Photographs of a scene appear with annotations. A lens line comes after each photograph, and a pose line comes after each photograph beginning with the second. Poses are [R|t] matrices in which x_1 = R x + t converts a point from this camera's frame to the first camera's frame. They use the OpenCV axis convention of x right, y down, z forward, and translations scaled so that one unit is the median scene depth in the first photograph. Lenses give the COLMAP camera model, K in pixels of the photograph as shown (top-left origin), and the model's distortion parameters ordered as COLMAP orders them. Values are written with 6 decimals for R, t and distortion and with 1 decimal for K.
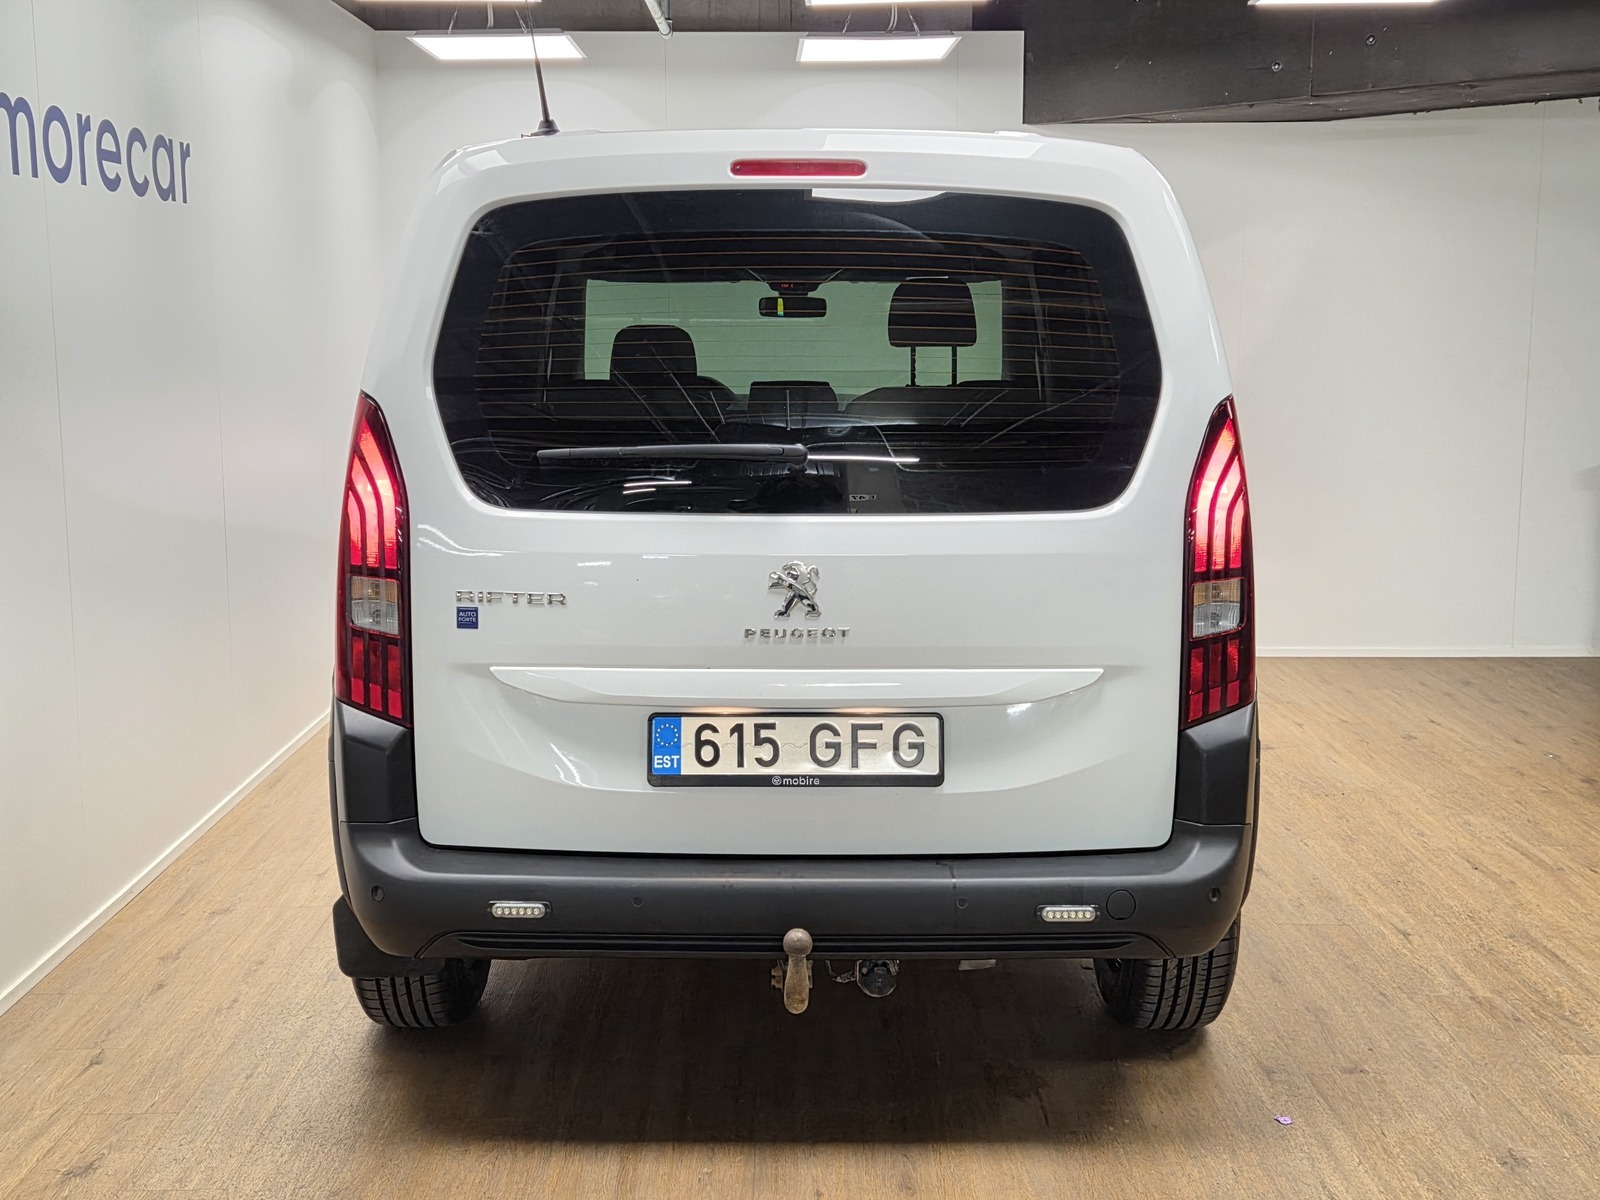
lens RADIAL K [[1898.6, 0, 801.0], [0, 1898.6, 583.4], [0, 0, 1]] dist [0.061364, 0.000000]
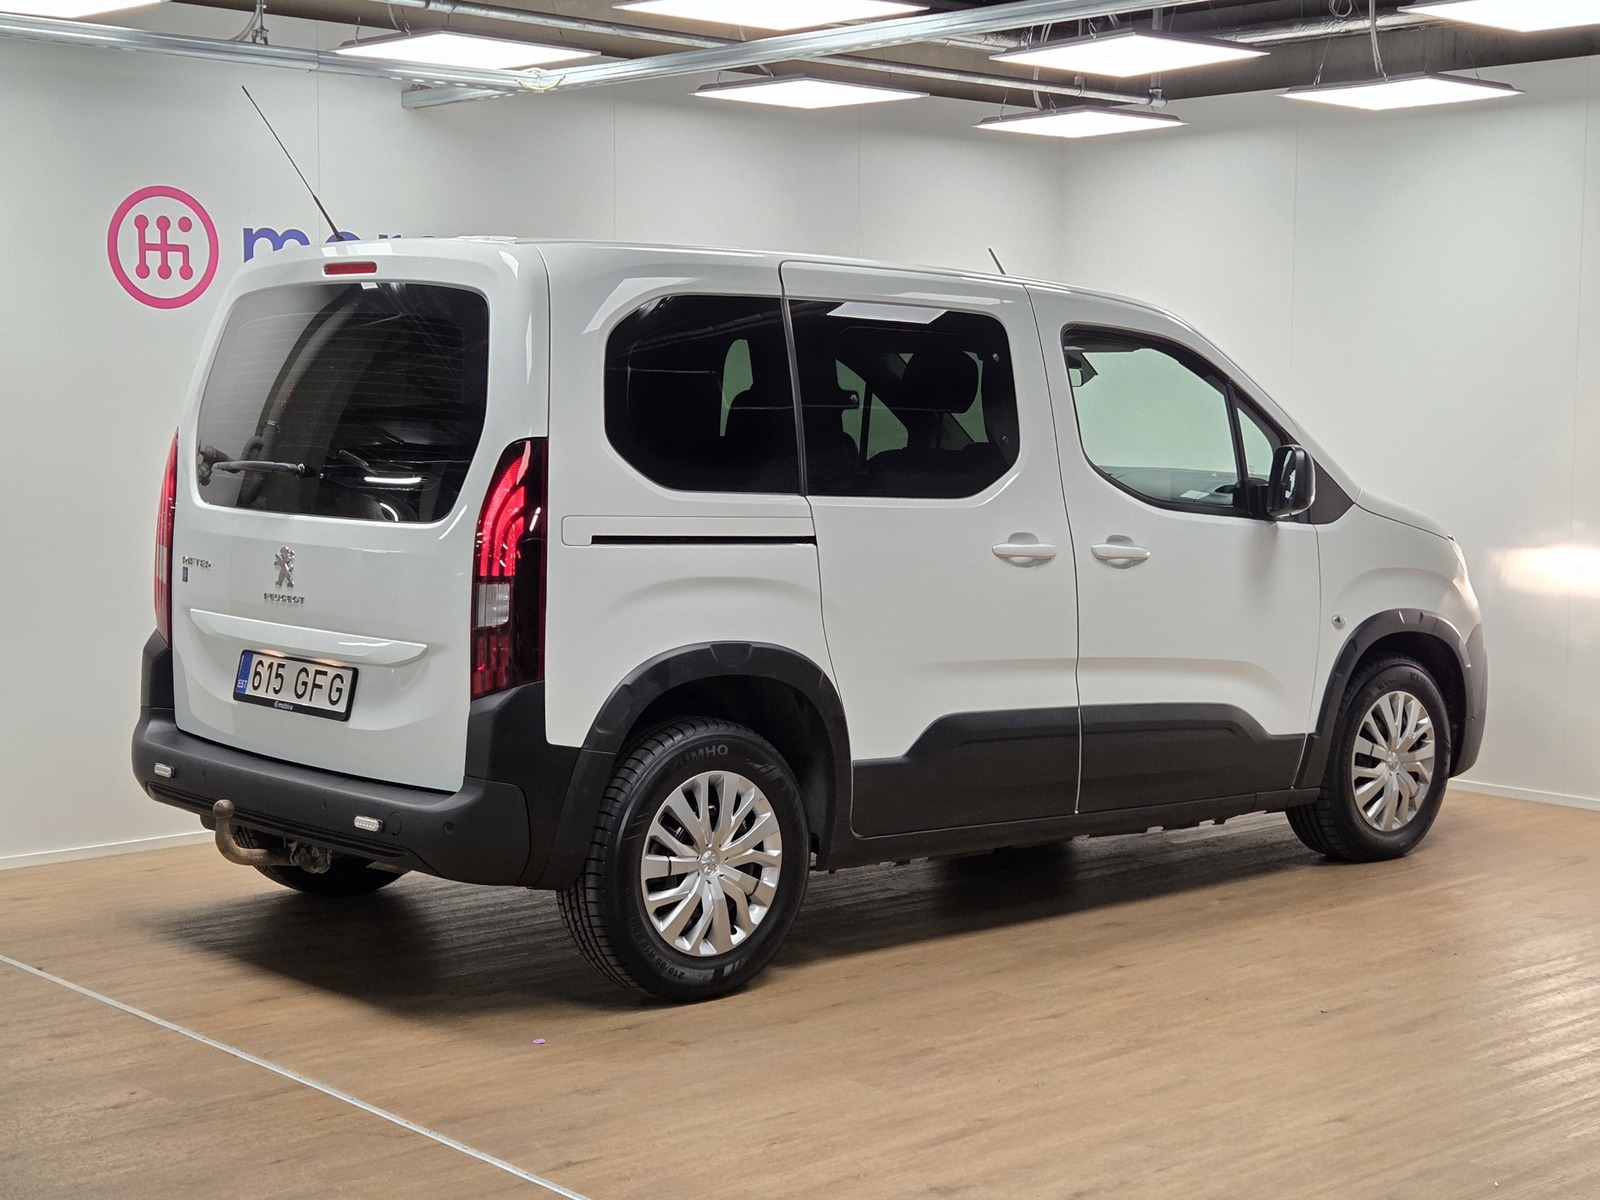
lens RADIAL K [[2552.1, 0, 799.6], [0, 2552.1, 604.2], [0, 0, 1]] dist [0.086997, 0.000000]
pose [[0.661608, 0.069373, -0.746634, 1.222325], [-0.117273, 0.993031, -0.011651, 0.005950], [0.740622, 0.095269, 0.665133, 0.020822]]
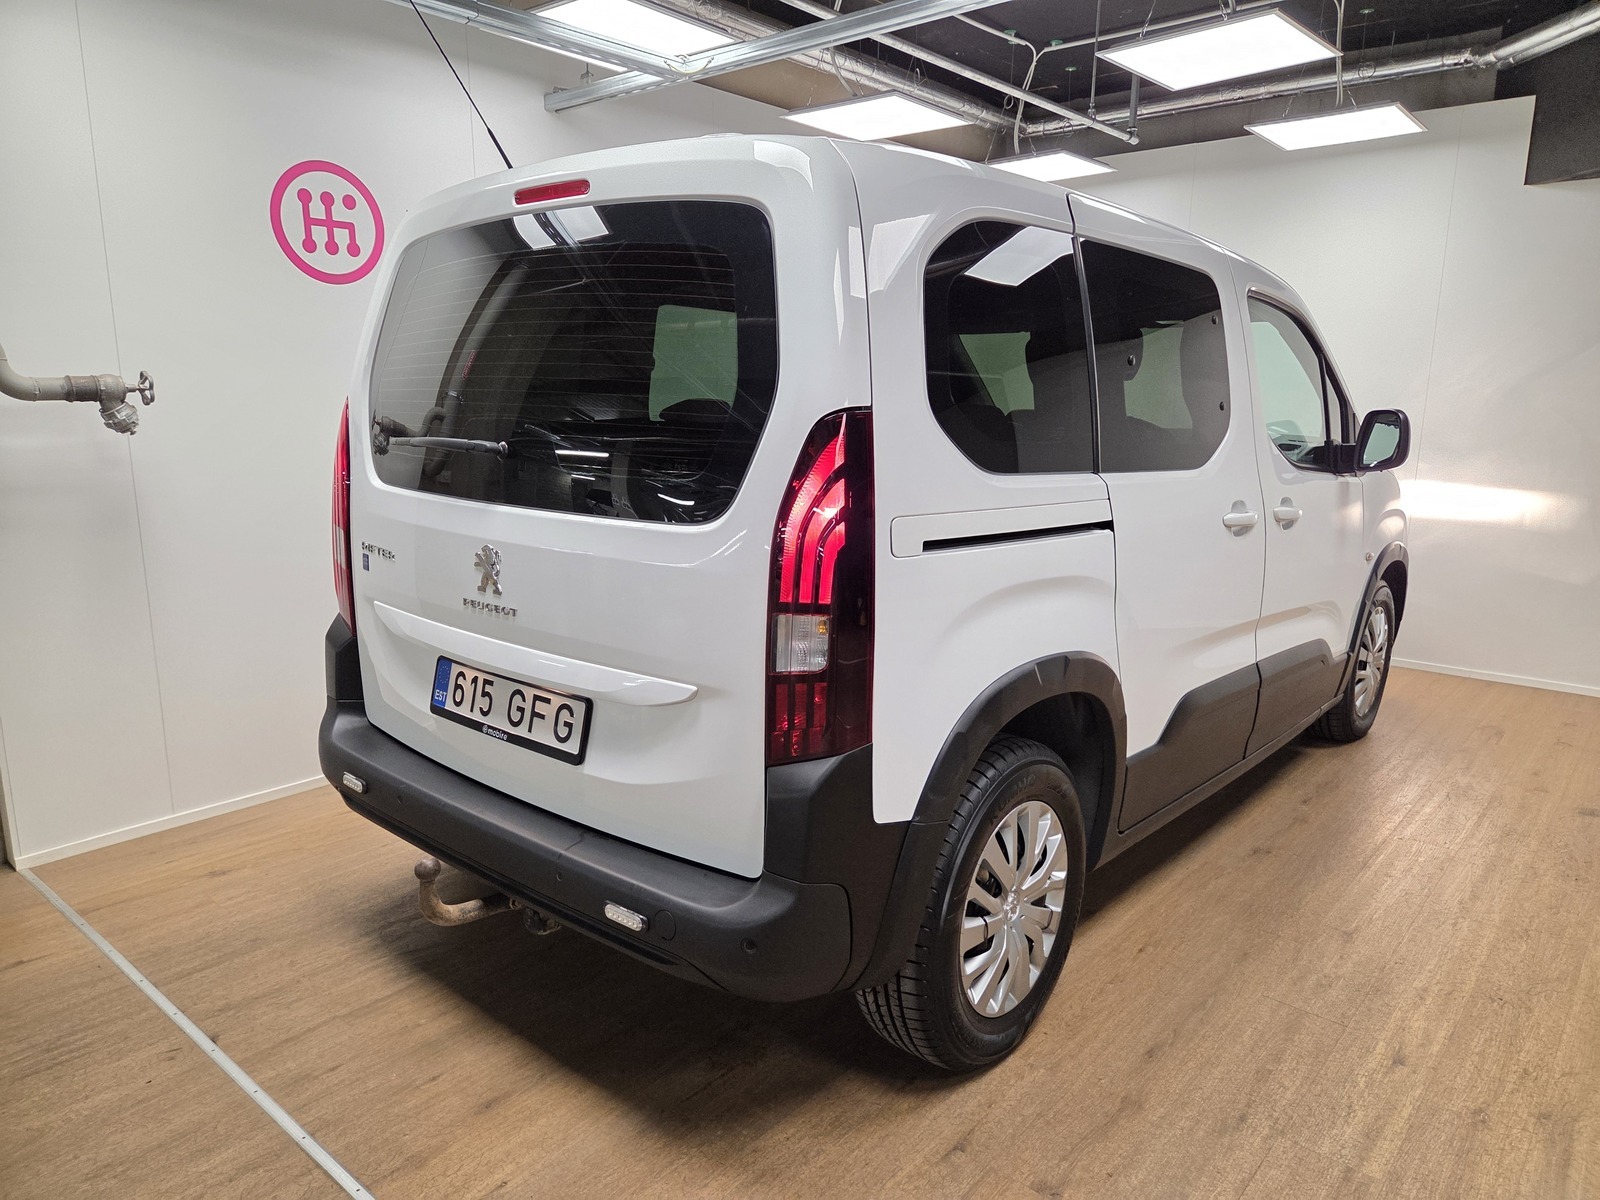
lens RADIAL K [[1077.9, 0, 797.6], [0, 1077.9, 615.3], [0, 0, 1]] dist [0.061060, -0.047705]
pose [[0.750677, 0.142518, -0.645114, 0.414933], [-0.102204, 0.989752, 0.099727, -0.039424], [0.652716, -0.008930, 0.757550, 0.461173]]
